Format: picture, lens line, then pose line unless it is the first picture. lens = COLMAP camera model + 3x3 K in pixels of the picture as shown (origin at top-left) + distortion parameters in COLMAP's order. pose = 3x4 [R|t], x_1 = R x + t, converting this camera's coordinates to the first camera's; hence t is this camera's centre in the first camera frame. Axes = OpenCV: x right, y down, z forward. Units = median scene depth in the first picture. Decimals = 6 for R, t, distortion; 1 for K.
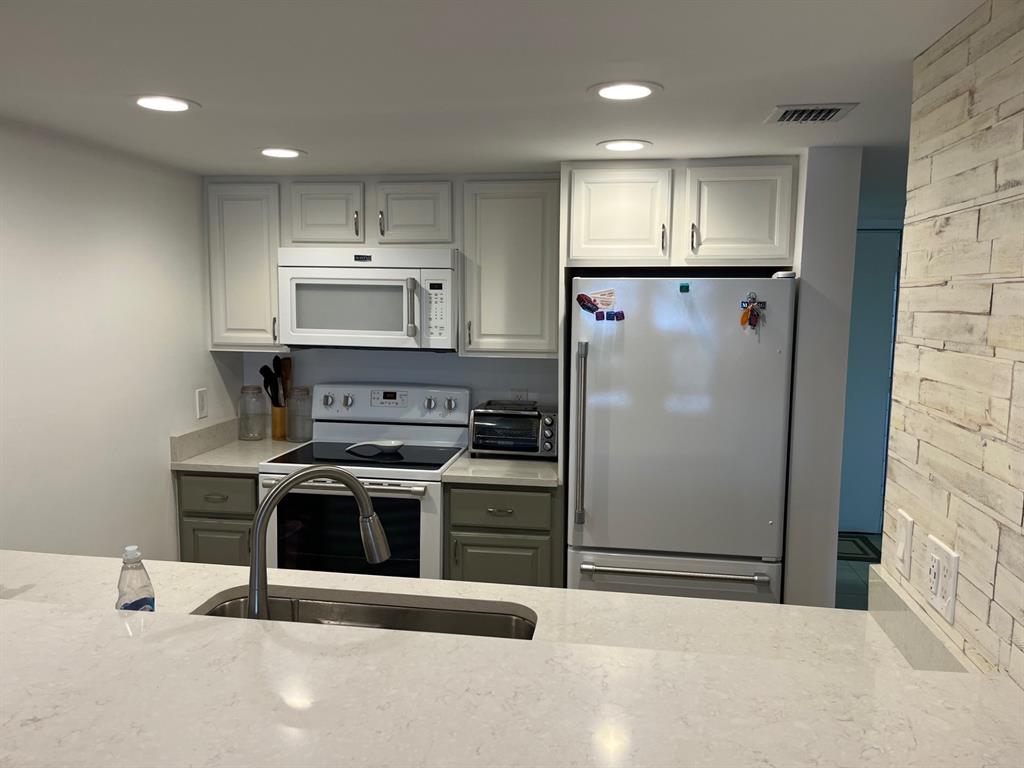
lens RADIAL K [[802.3, 0, 506.3], [0, 802.3, 380.5], [0, 0, 1]] dist [0.027962, -0.055336]
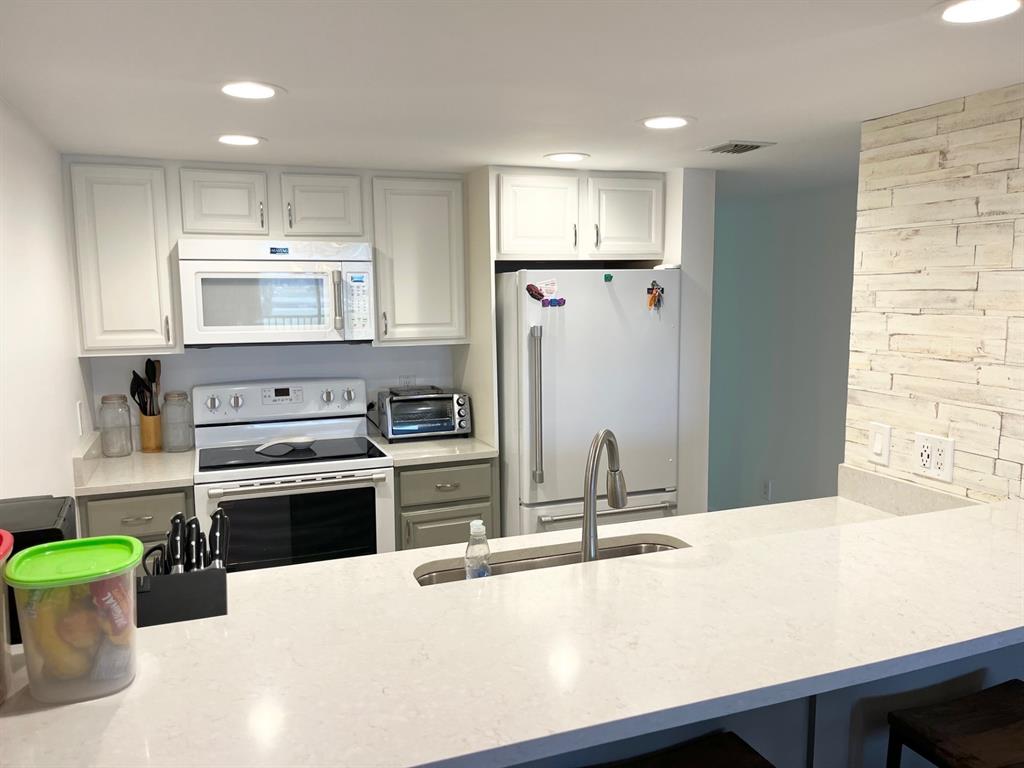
lens RADIAL K [[802.3, 0, 508.2], [0, 802.3, 389.5], [0, 0, 1]] dist [0.027962, -0.055336]
pose [[0.860113, -0.081305, 0.503583, -0.477183], [0.070309, 0.996689, 0.040830, -0.006117], [-0.505235, 0.000288, 0.862982, 0.023081]]
